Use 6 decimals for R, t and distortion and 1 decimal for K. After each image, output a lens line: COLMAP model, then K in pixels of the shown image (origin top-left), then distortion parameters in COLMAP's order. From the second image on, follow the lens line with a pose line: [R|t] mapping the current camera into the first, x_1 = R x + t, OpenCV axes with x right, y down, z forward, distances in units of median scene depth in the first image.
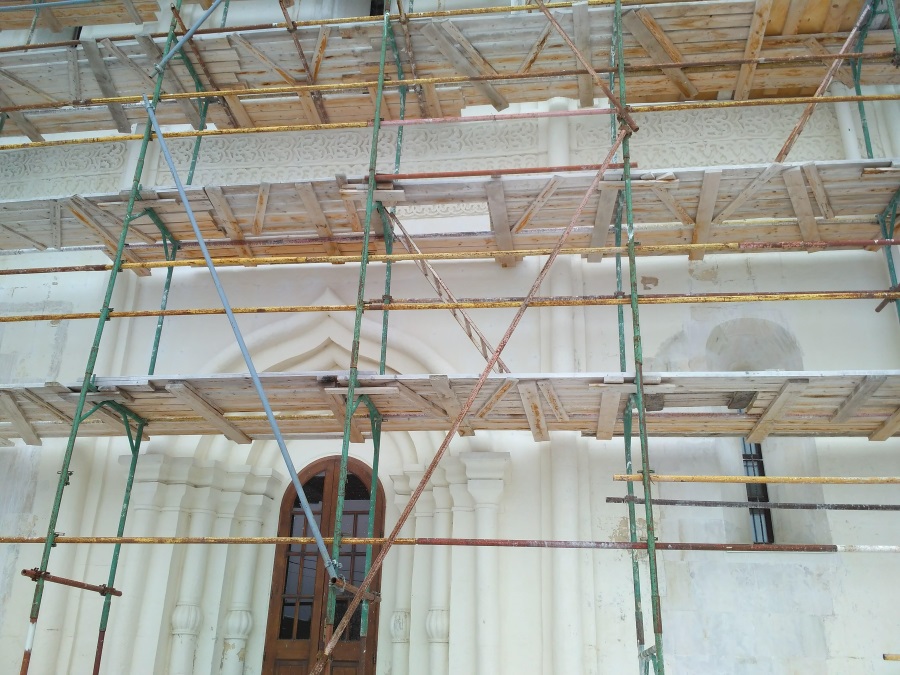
lens RADIAL K [[806.1, 0, 453.7], [0, 806.1, 341.7], [0, 0, 1]] dist [0.078559, -0.126253]
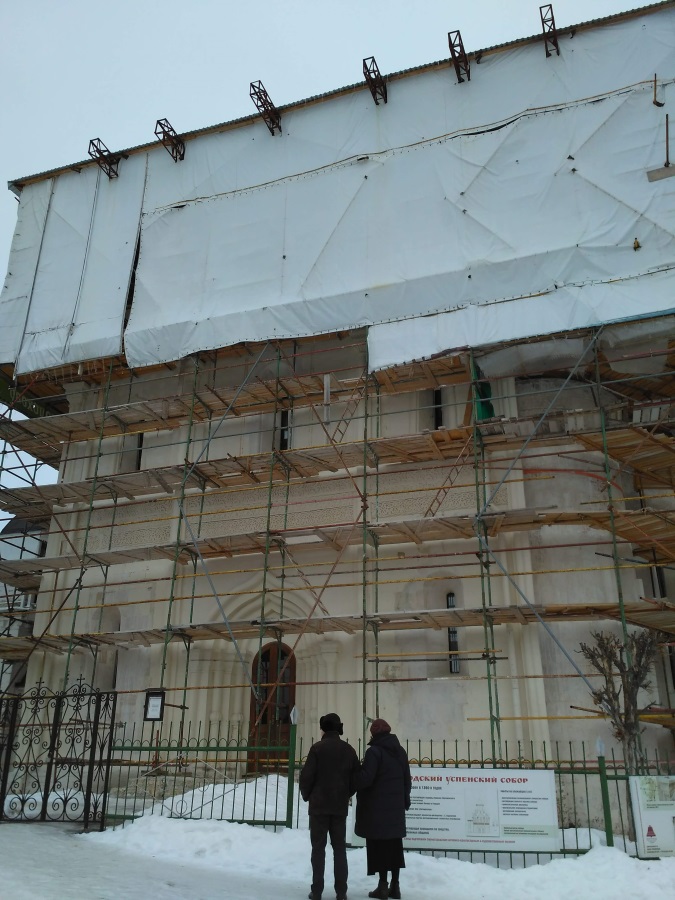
lens RADIAL K [[806.1, 0, 337.8], [0, 806.1, 445.7], [0, 0, 1]] dist [0.078559, -0.126253]
pose [[0.976848, -0.106406, -0.185597, 0.562976], [0.105729, 0.994302, -0.013573, -0.392519], [0.185983, -0.006364, 0.982532, -1.302333]]
